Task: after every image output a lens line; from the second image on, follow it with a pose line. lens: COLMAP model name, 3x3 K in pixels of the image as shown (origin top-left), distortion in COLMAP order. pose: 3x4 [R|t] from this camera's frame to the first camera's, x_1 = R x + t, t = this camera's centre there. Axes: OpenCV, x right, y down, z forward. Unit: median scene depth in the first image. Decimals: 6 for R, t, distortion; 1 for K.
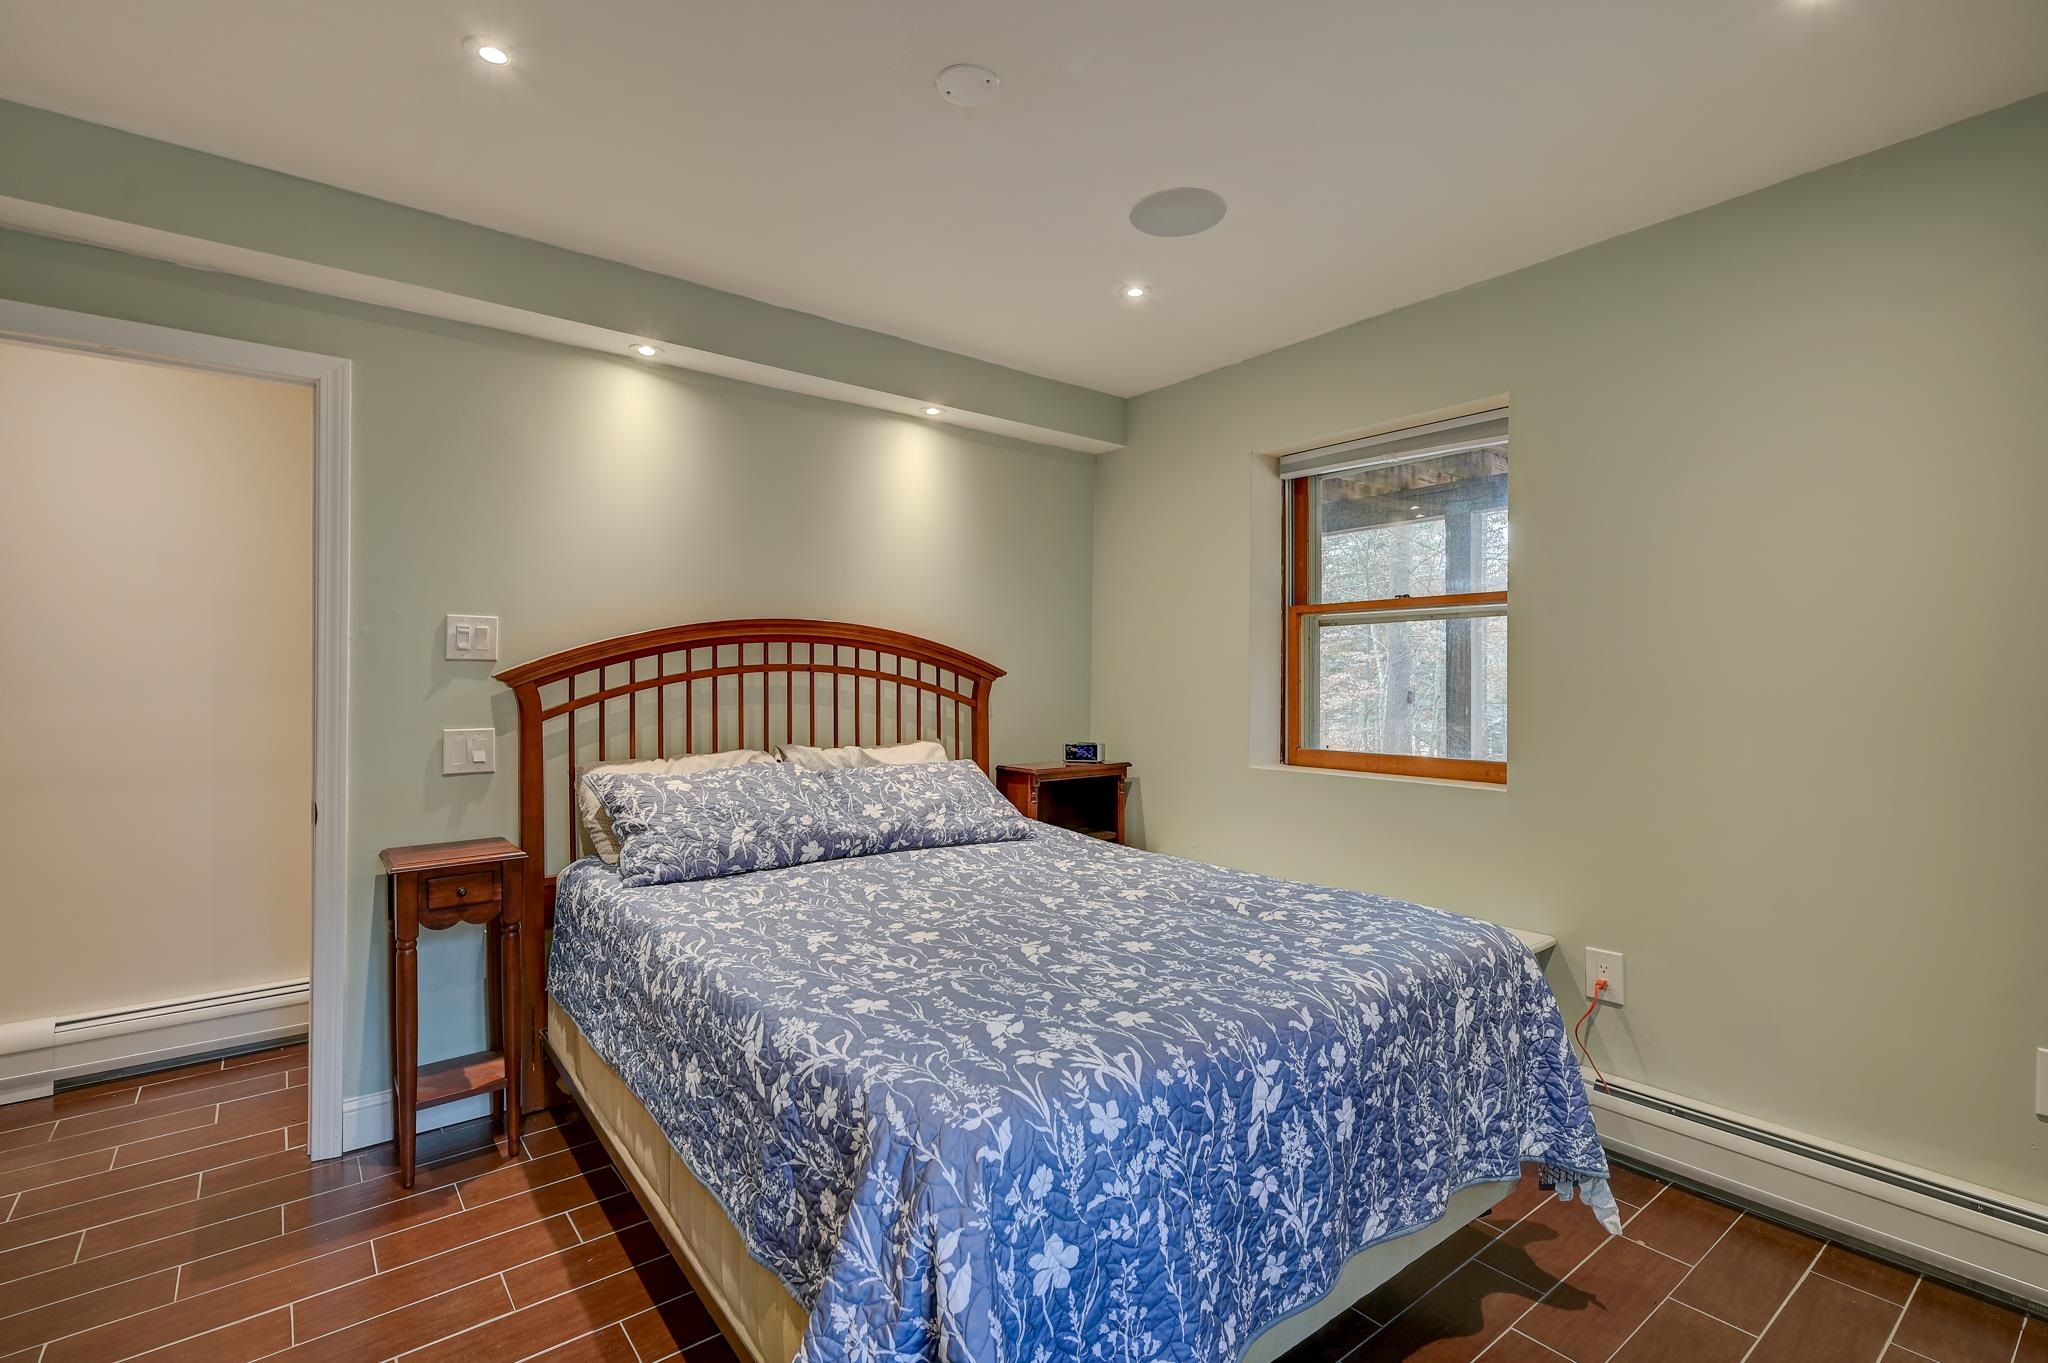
lens RADIAL K [[919.2, 0, 1027.6], [0, 919.2, 674.8], [0, 0, 1]] dist [0.002396, 0.000741]
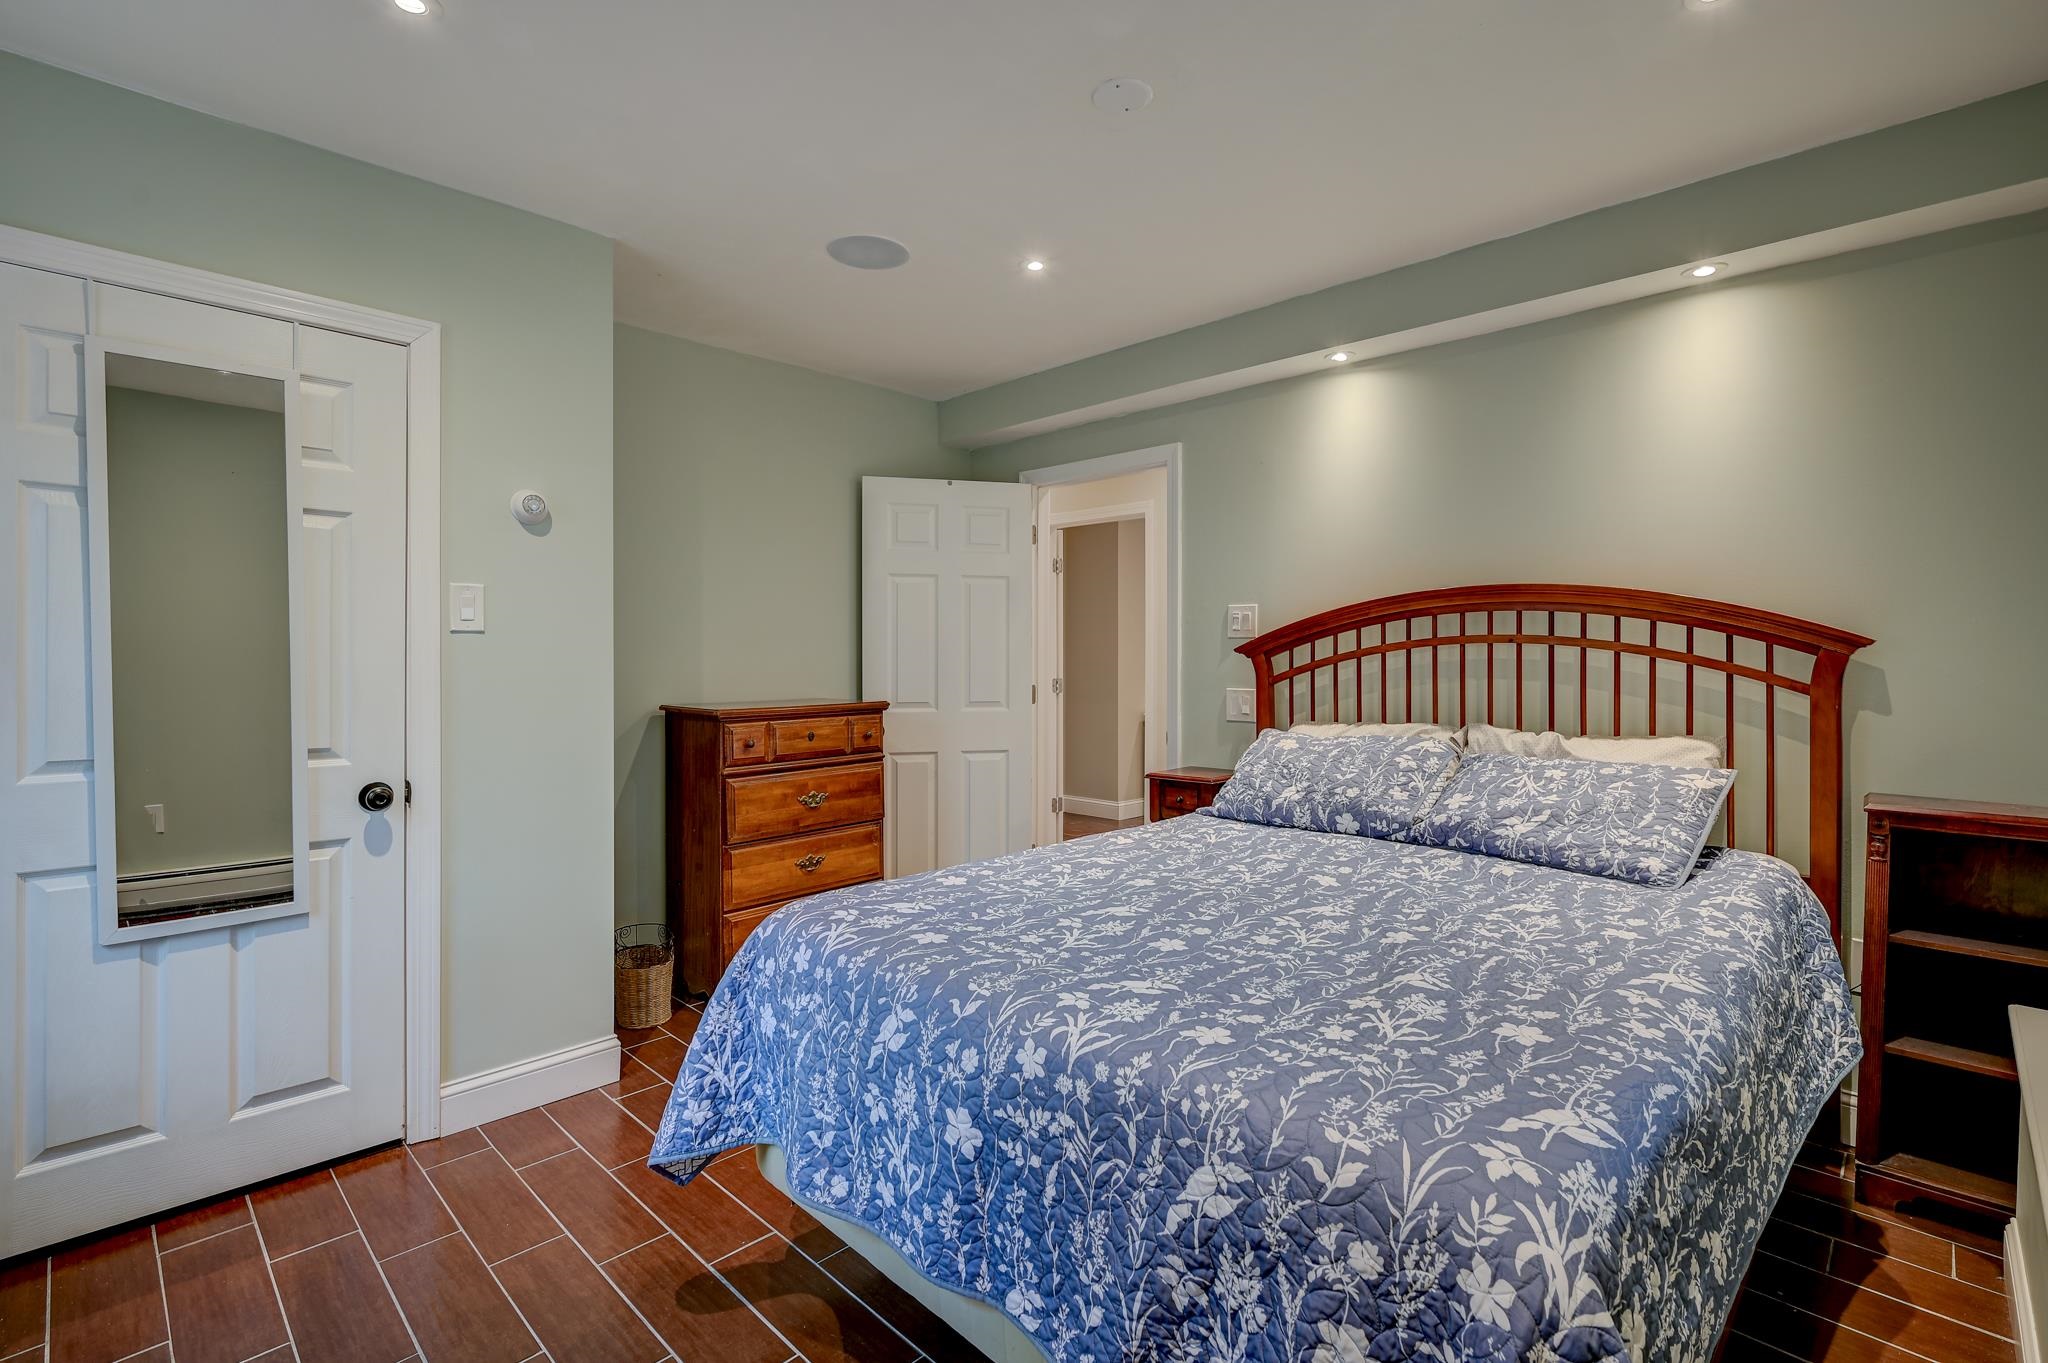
lens RADIAL K [[936.7, 0, 1073.7], [0, 936.7, 678.0], [0, 0, 1]] dist [-0.006571, -0.000048]
pose [[0.145113, 0.025704, -0.989081, 0.714372], [0.002634, 0.999649, 0.026365, 0.006252], [0.989412, -0.006431, 0.144995, 0.550675]]
